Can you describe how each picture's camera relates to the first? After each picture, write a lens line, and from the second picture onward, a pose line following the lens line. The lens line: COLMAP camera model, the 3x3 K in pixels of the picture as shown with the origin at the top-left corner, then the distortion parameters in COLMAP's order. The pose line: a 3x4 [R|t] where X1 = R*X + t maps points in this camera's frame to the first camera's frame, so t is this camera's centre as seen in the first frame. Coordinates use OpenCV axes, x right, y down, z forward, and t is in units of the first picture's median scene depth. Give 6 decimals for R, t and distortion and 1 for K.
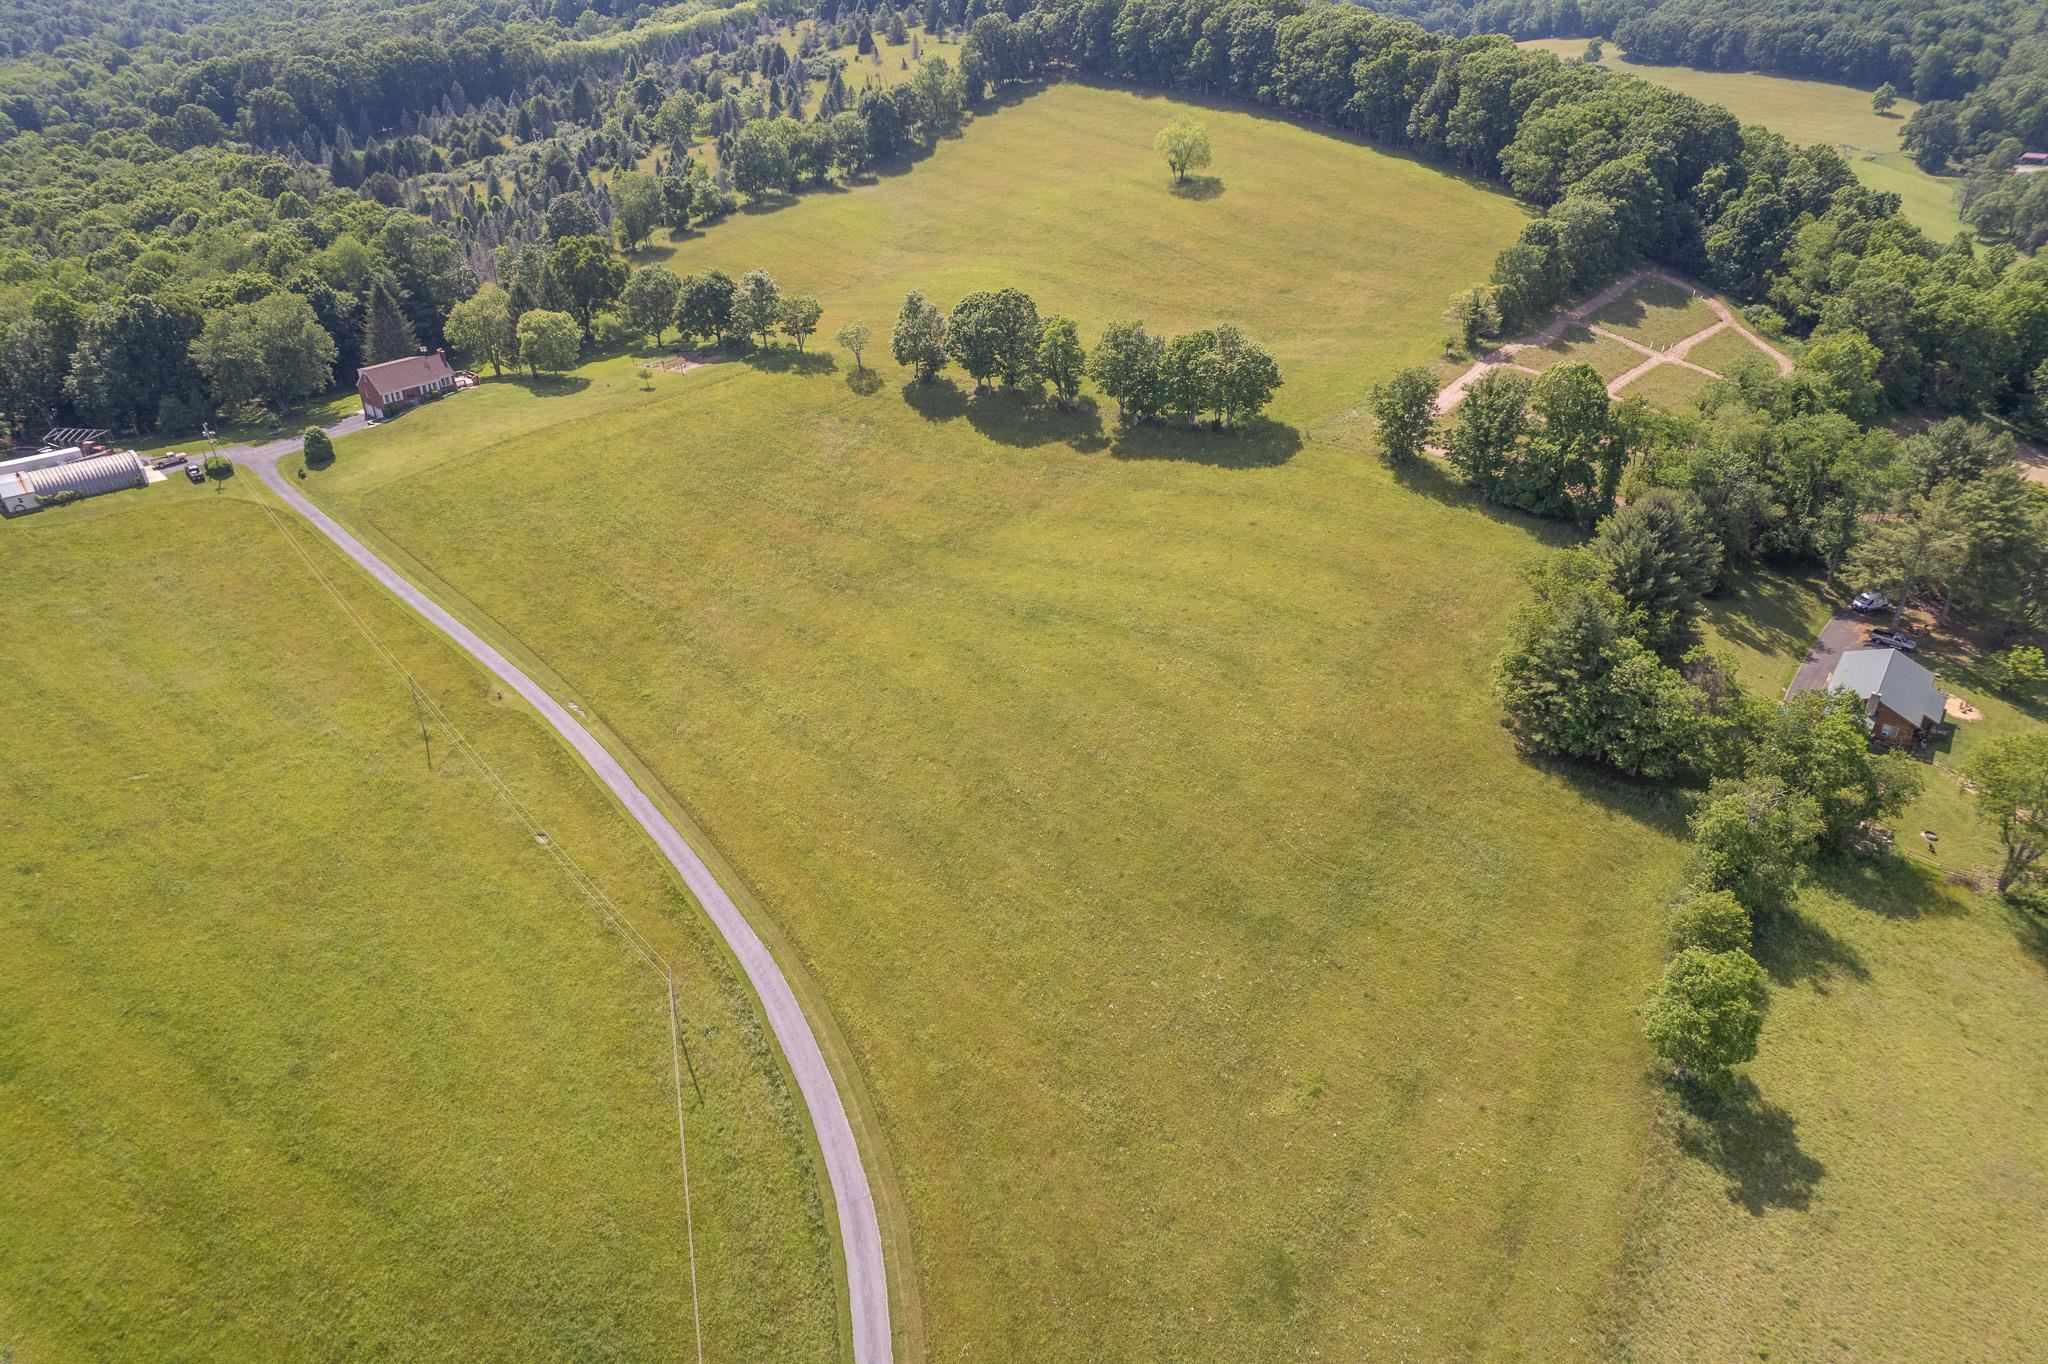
lens RADIAL K [[1310.1, 0, 1031.2], [0, 1310.1, 685.2], [0, 0, 1]] dist [-0.080517, 0.072381]
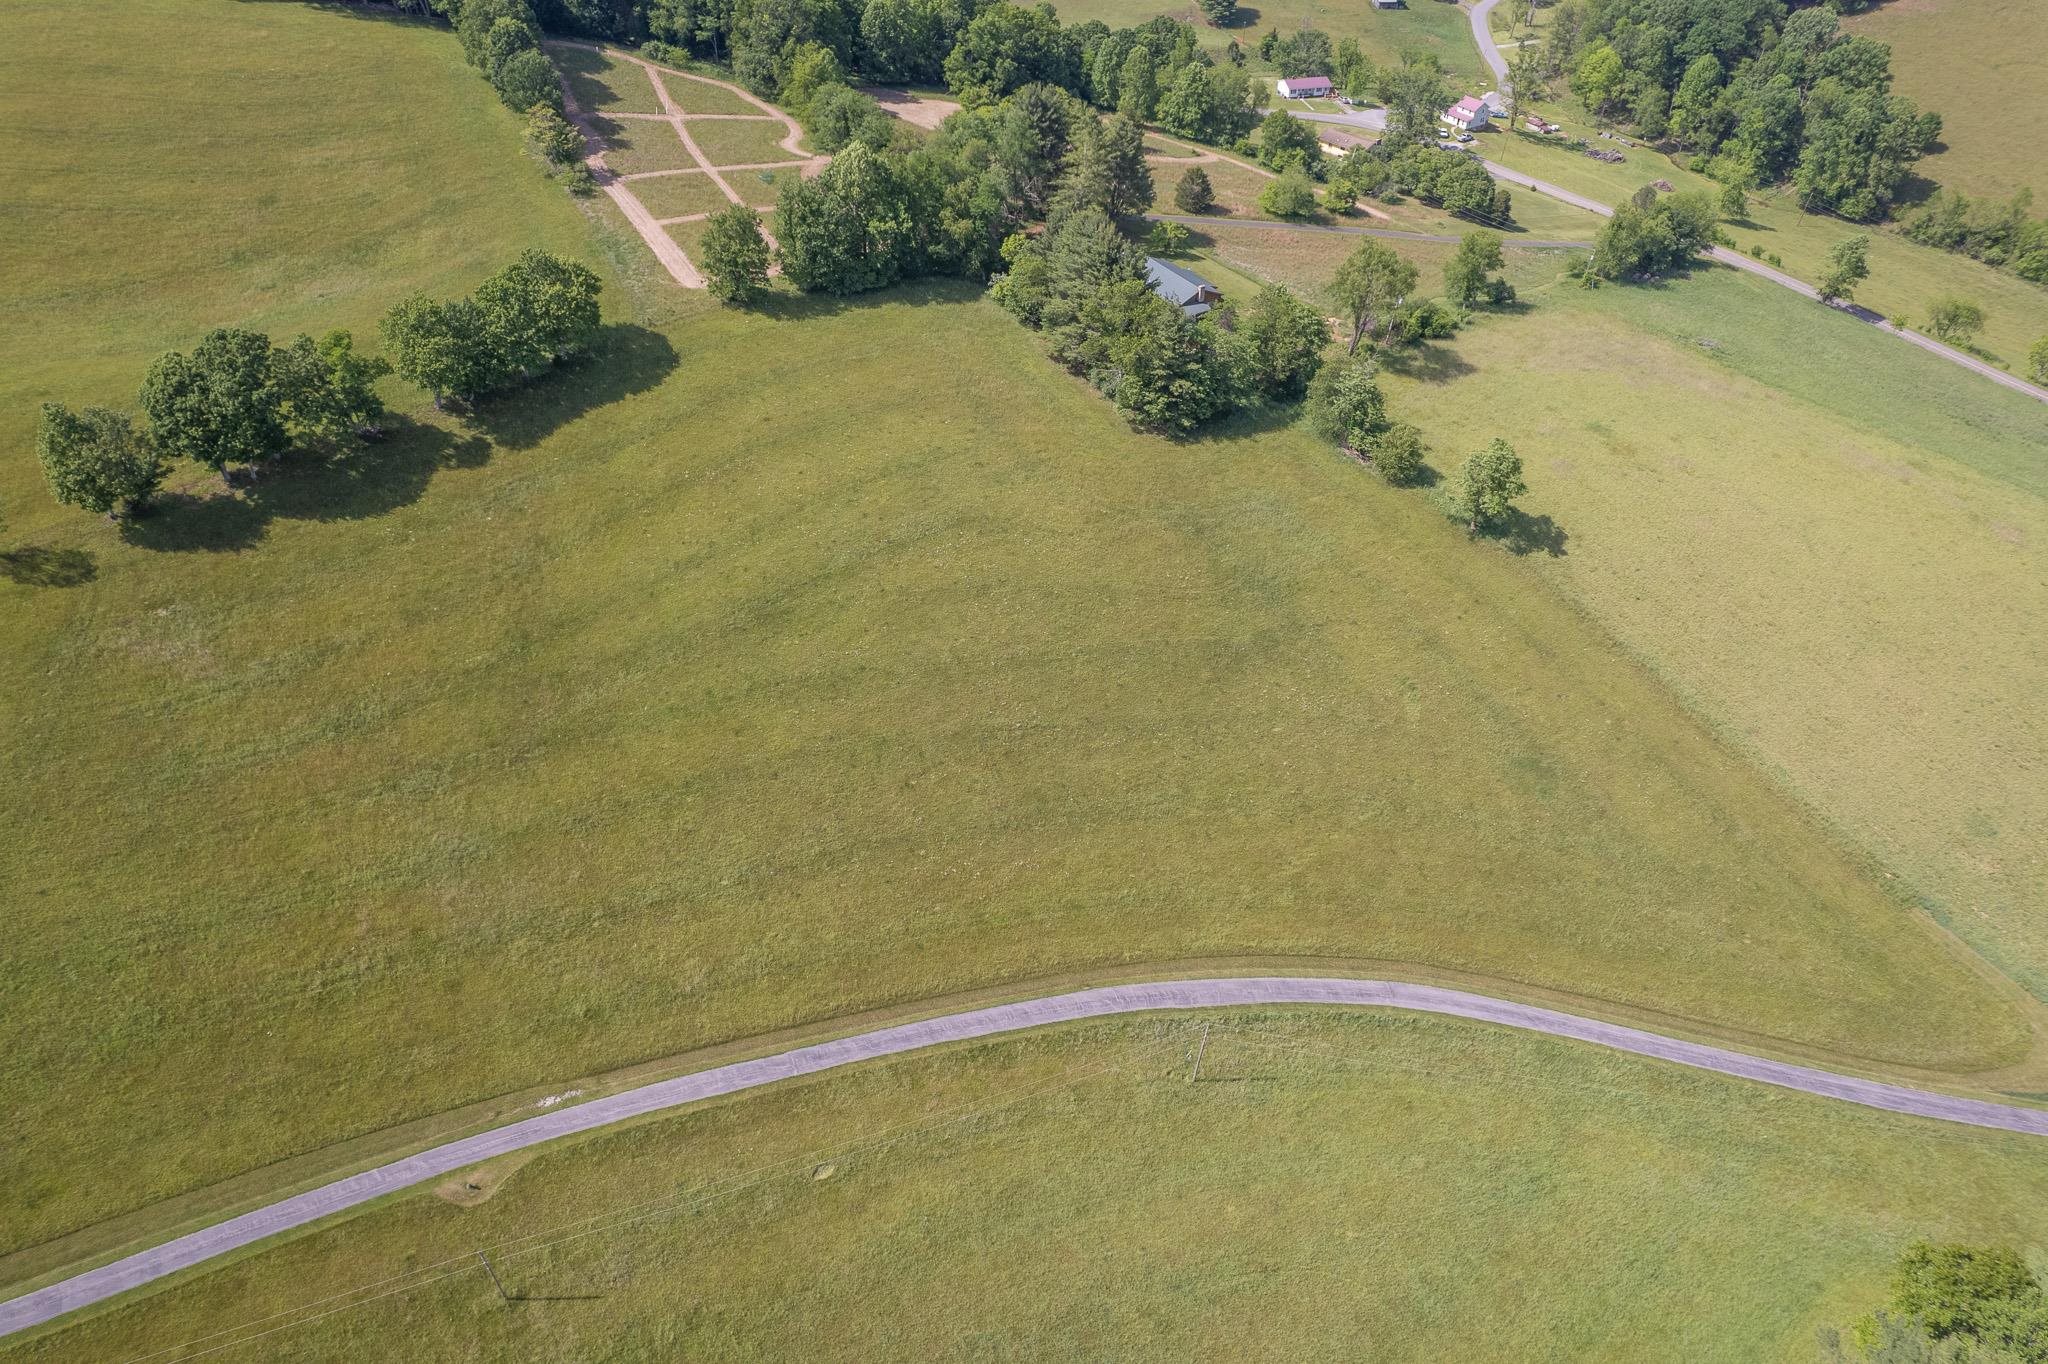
lens RADIAL K [[1310.1, 0, 1027.5], [0, 1310.1, 679.7], [0, 0, 1]] dist [-0.080517, 0.072381]
pose [[0.346673, -0.626386, 0.698182, -0.502209], [0.462765, 0.761664, 0.453560, -0.292060], [-0.815883, 0.165857, 0.553918, 0.303872]]
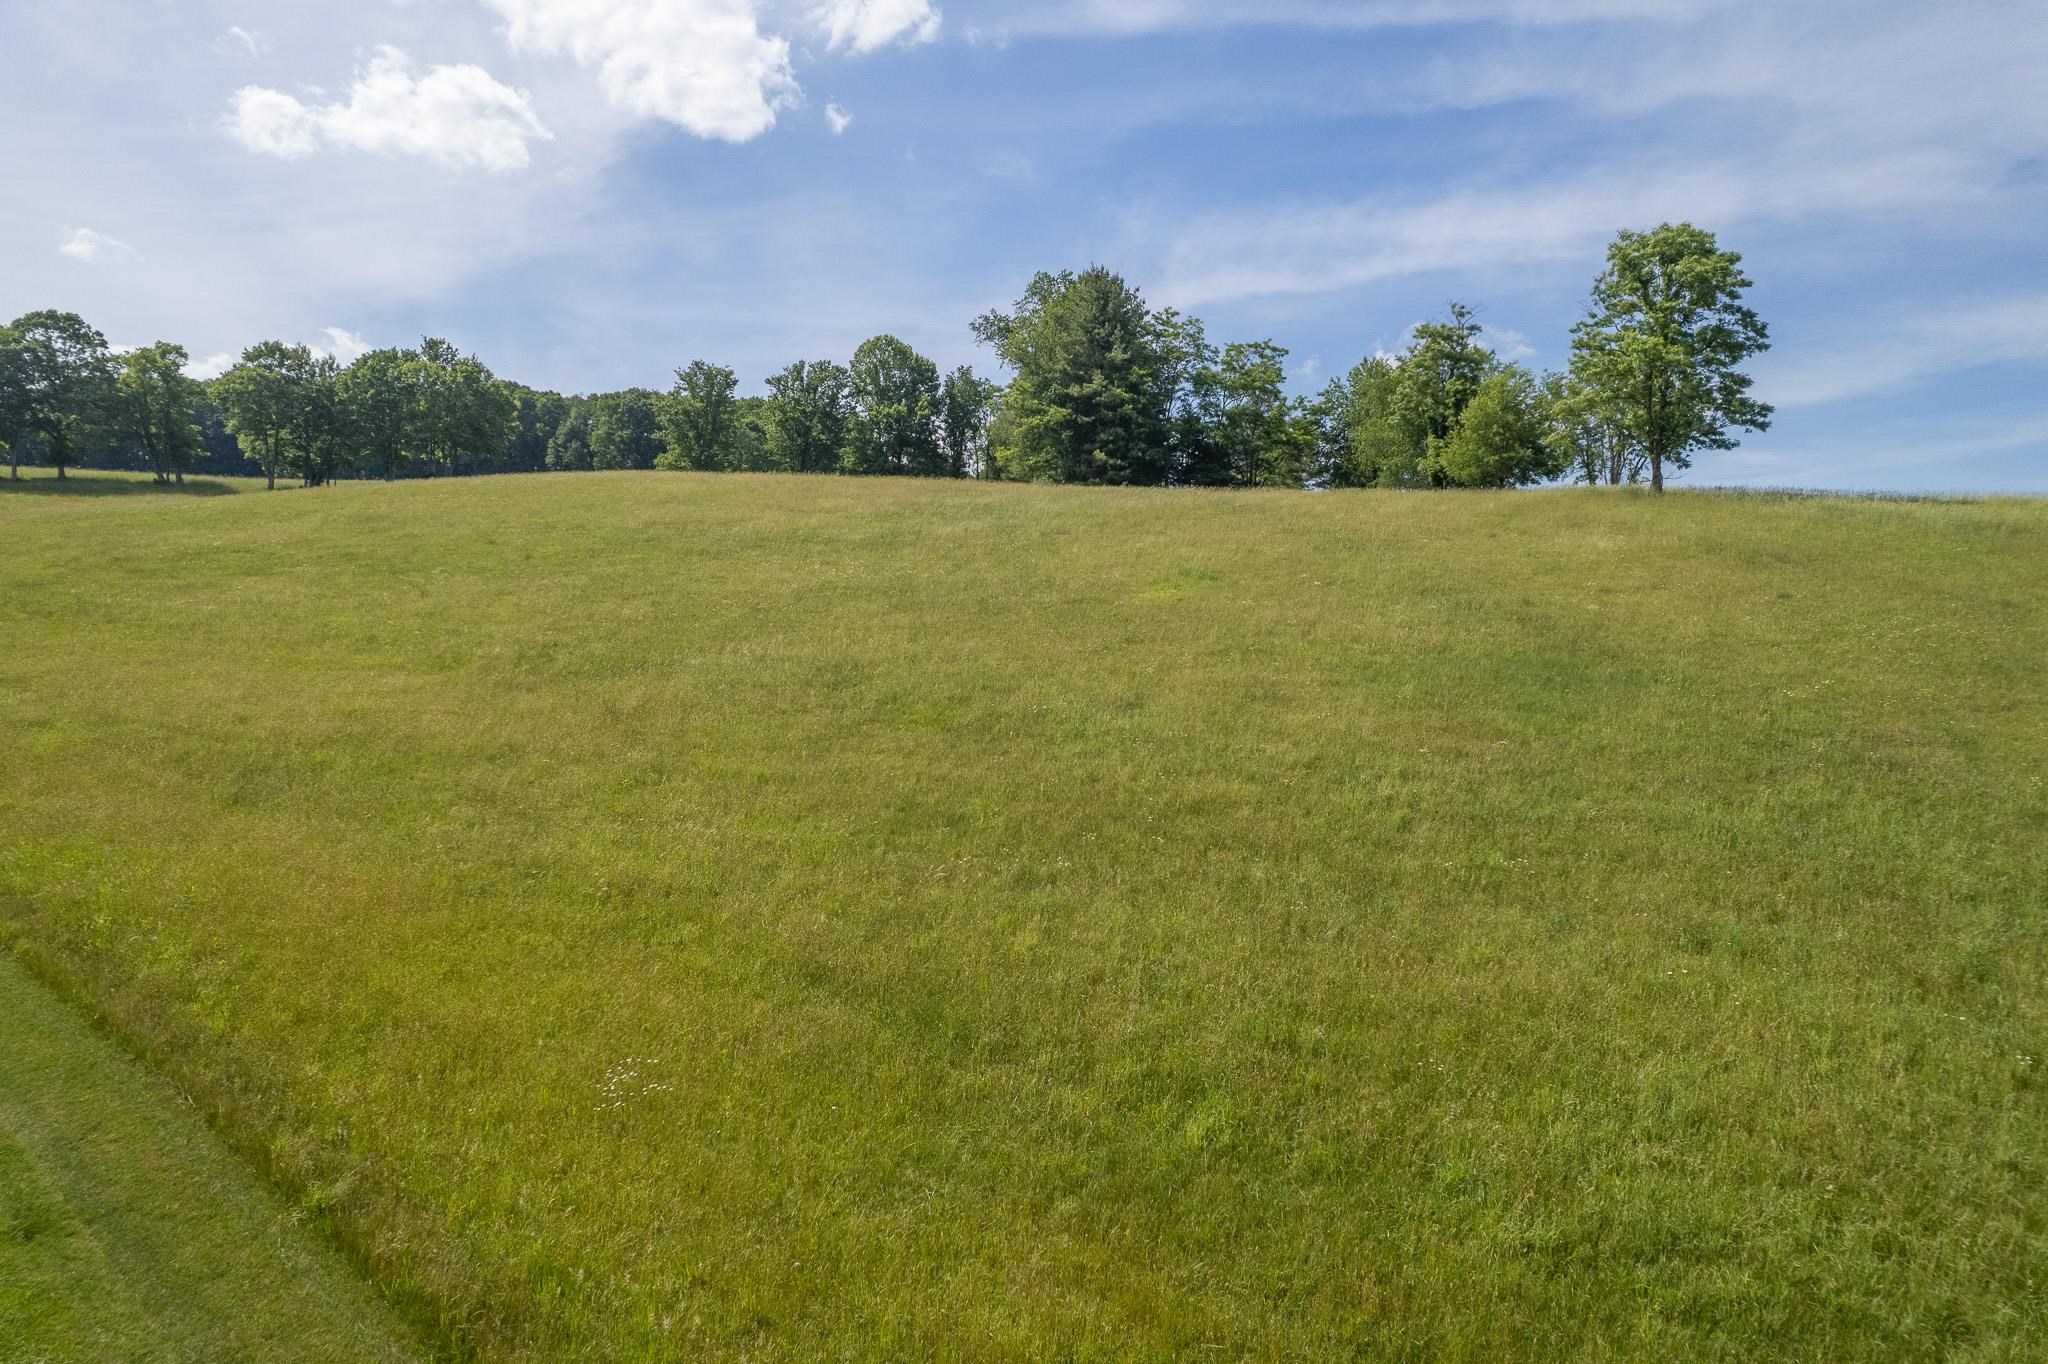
lens RADIAL K [[1310.1, 0, 1026.3], [0, 1310.1, 677.9], [0, 0, 1]] dist [-0.080517, 0.072381]
pose [[0.772007, 0.000000, 0.635614, -0.052755], [0.315508, 0.868103, -0.383212, 0.267934], [-0.551779, 0.496383, 0.670182, 0.418795]]
